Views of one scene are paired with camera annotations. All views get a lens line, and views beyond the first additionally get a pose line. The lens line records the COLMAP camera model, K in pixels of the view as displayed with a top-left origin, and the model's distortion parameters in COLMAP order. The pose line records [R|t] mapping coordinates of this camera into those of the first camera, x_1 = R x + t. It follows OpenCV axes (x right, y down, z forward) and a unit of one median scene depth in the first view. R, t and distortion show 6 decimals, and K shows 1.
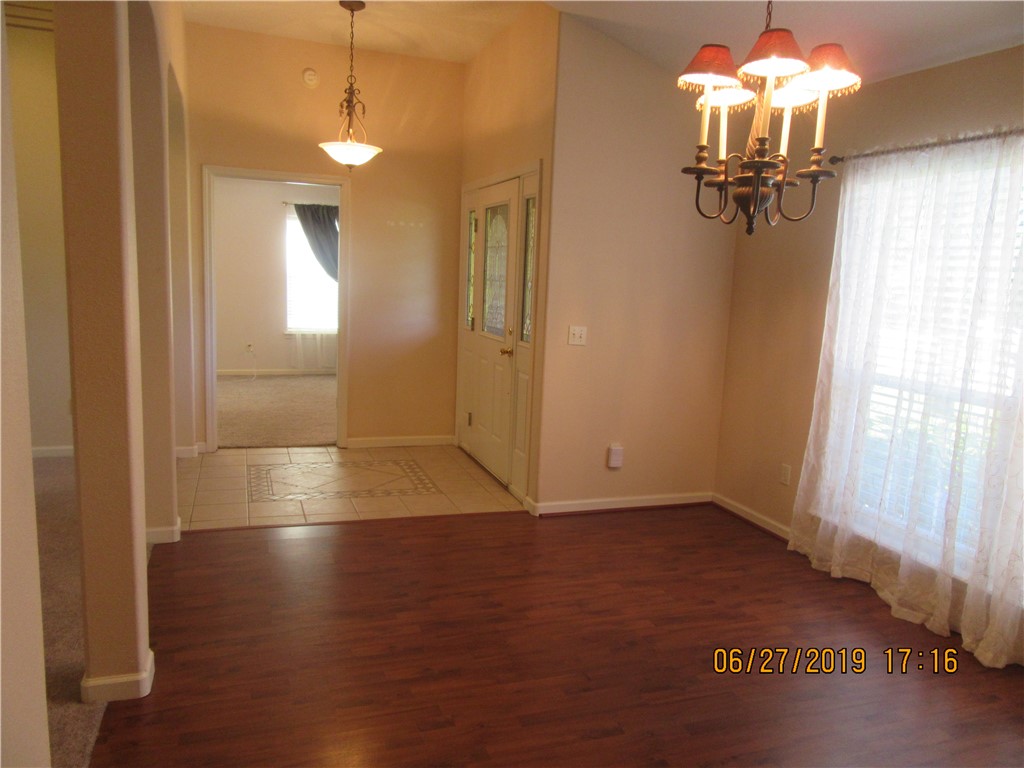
lens RADIAL K [[797.7, 0, 514.9], [0, 797.7, 373.7], [0, 0, 1]] dist [0.007487, 0.006778]
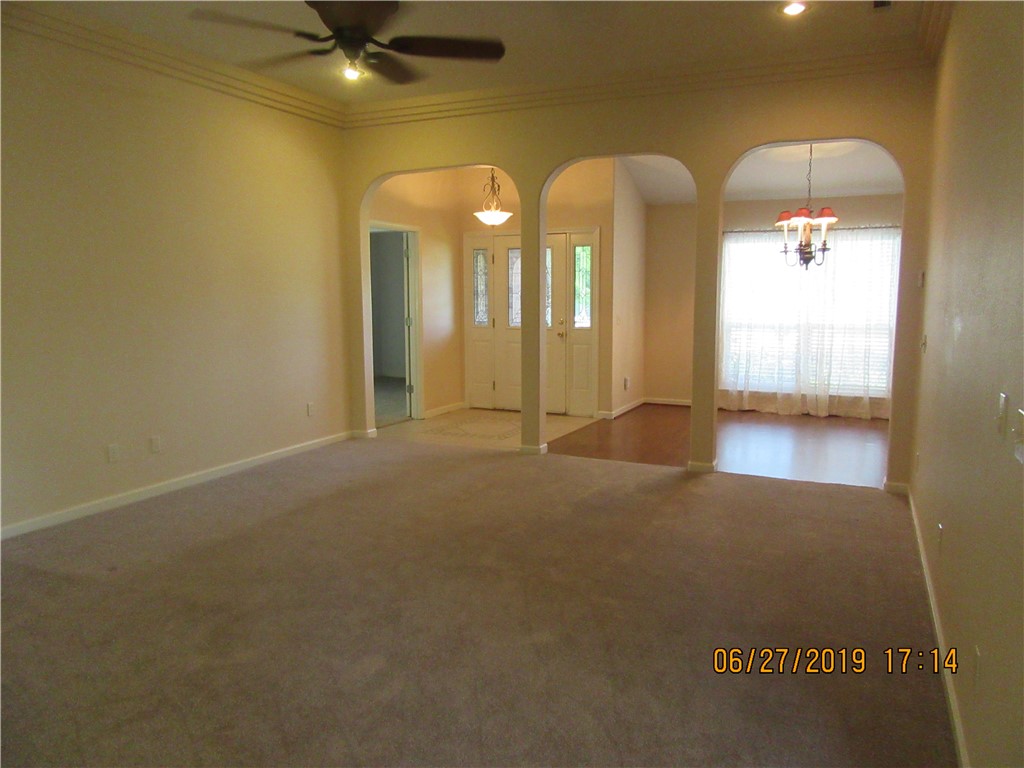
lens RADIAL K [[759.0, 0, 514.5], [0, 759.0, 385.2], [0, 0, 1]] dist [-0.007466, 0.005280]
pose [[0.694595, -0.124253, 0.708589, -1.321015], [0.128130, 0.990590, 0.048103, -0.011074], [-0.707898, 0.057379, 0.703980, -0.075000]]
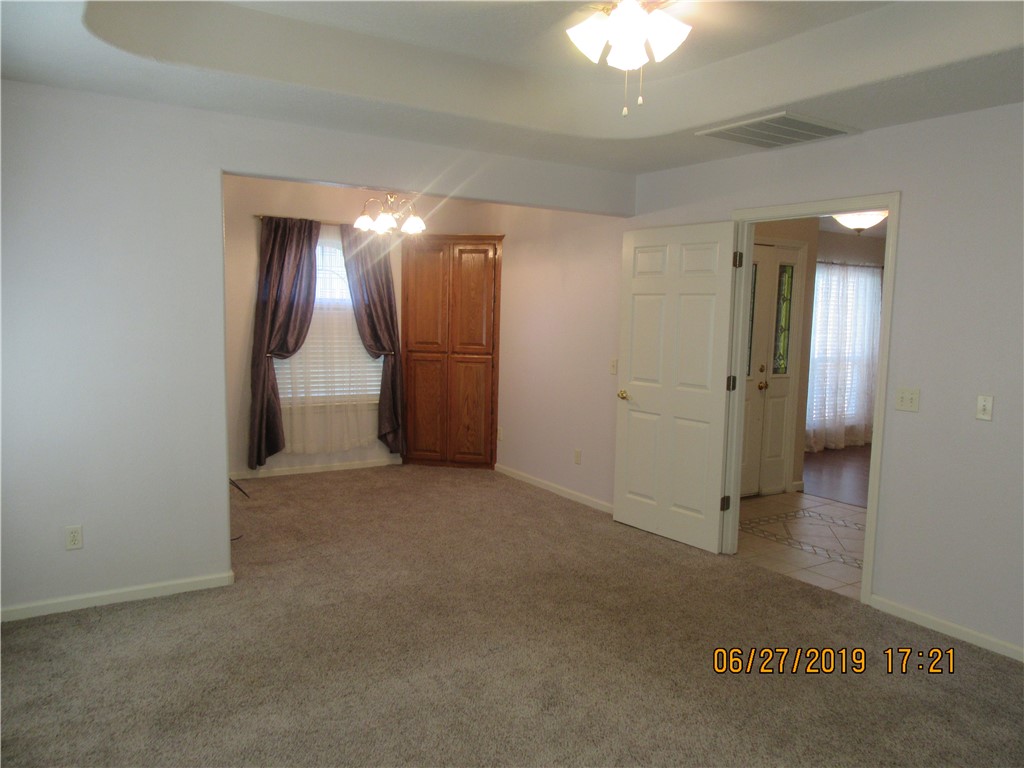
lens RADIAL K [[759.0, 0, 514.5], [0, 759.0, 385.2], [0, 0, 1]] dist [-0.007466, 0.005280]
pose [[-0.234090, -0.139841, 0.962105, -1.104249], [0.100507, 0.980818, 0.167015, -0.277019], [-0.967006, 0.135794, -0.215545, 1.721187]]
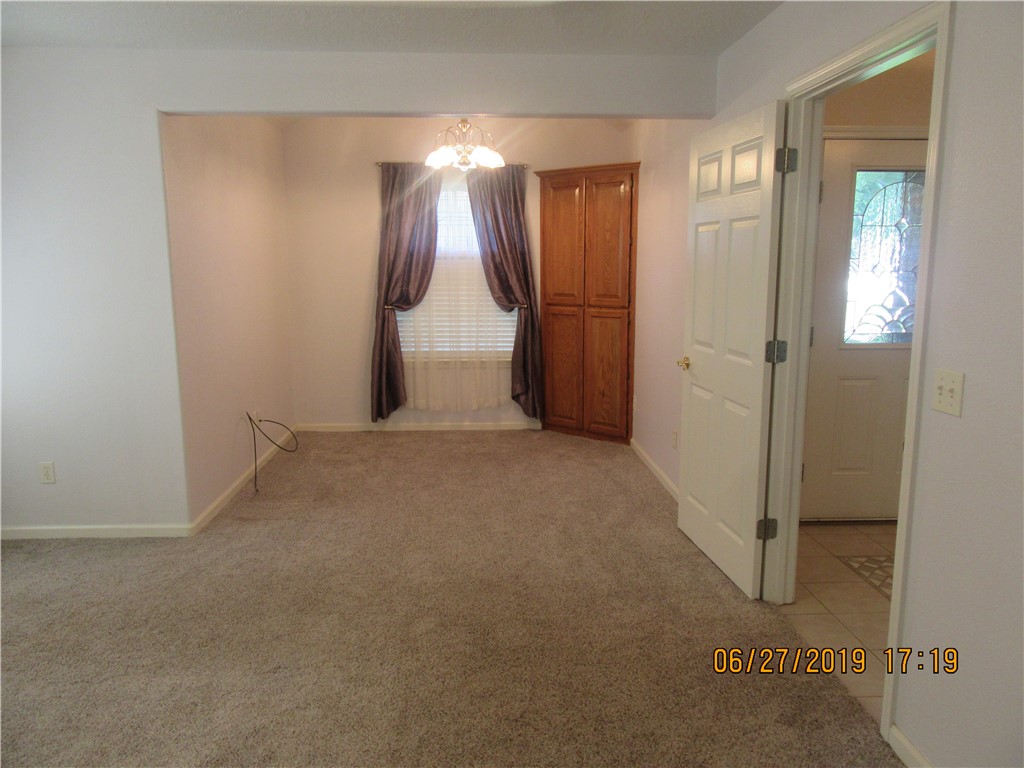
lens RADIAL K [[759.0, 0, 514.5], [0, 759.0, 385.2], [0, 0, 1]] dist [-0.007466, 0.005280]
pose [[0.273929, -0.193500, 0.942083, -0.916746], [0.141791, 0.976972, 0.159437, -0.199952], [-0.951240, 0.089904, 0.295058, 1.290241]]
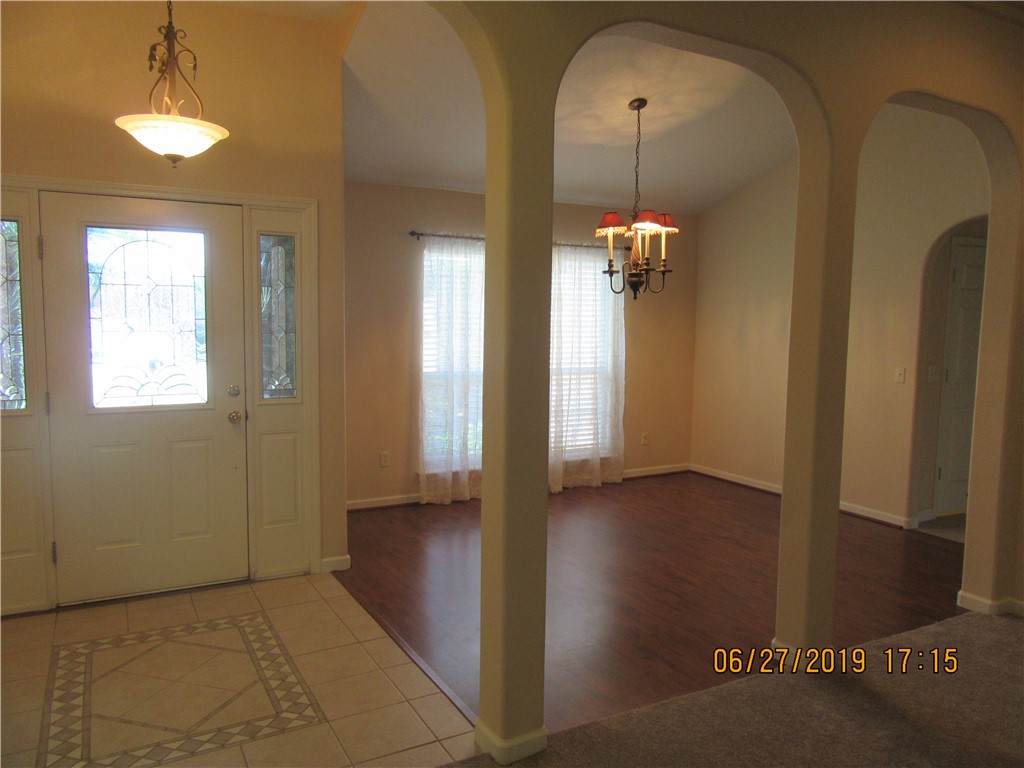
lens RADIAL K [[759.0, 0, 514.5], [0, 759.0, 385.2], [0, 0, 1]] dist [-0.007466, 0.005280]
pose [[-0.177070, -0.127785, 0.975867, -0.855653], [0.117887, 0.981643, 0.149932, -0.149855], [-0.977113, 0.141590, -0.158755, 0.892762]]
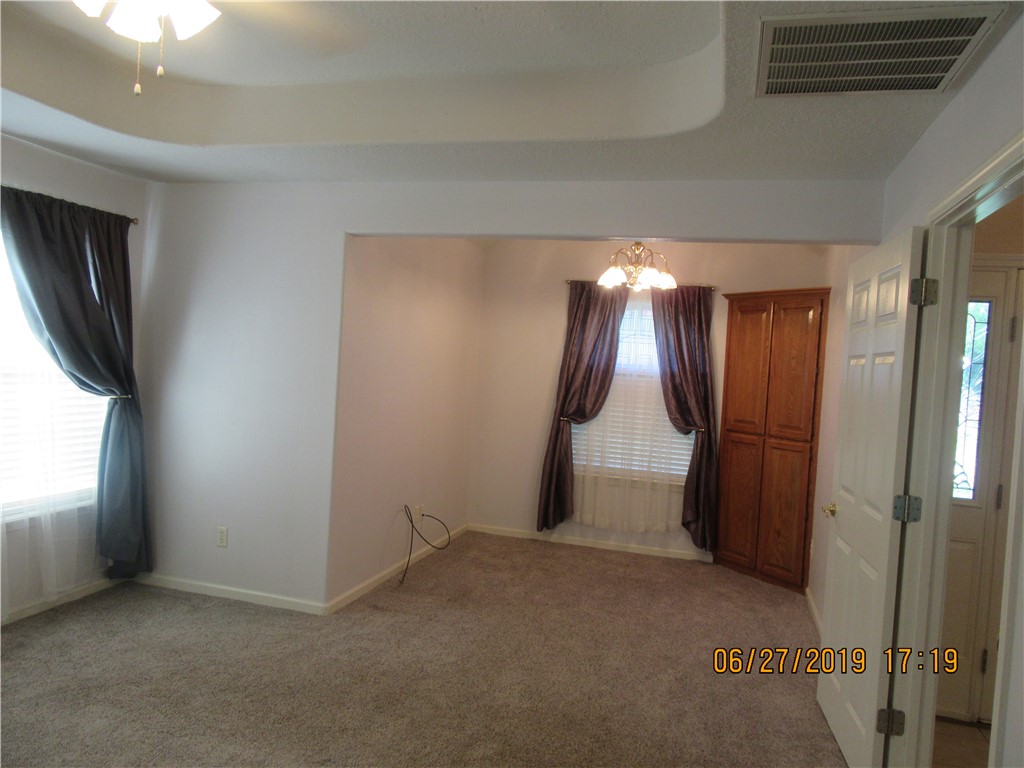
lens RADIAL K [[759.0, 0, 514.5], [0, 759.0, 385.2], [0, 0, 1]] dist [-0.007466, 0.005280]
pose [[0.571126, -0.022159, 0.820563, -0.859552], [0.068007, 0.997476, -0.020397, -0.191598], [-0.818040, 0.067453, 0.571192, 1.185152]]
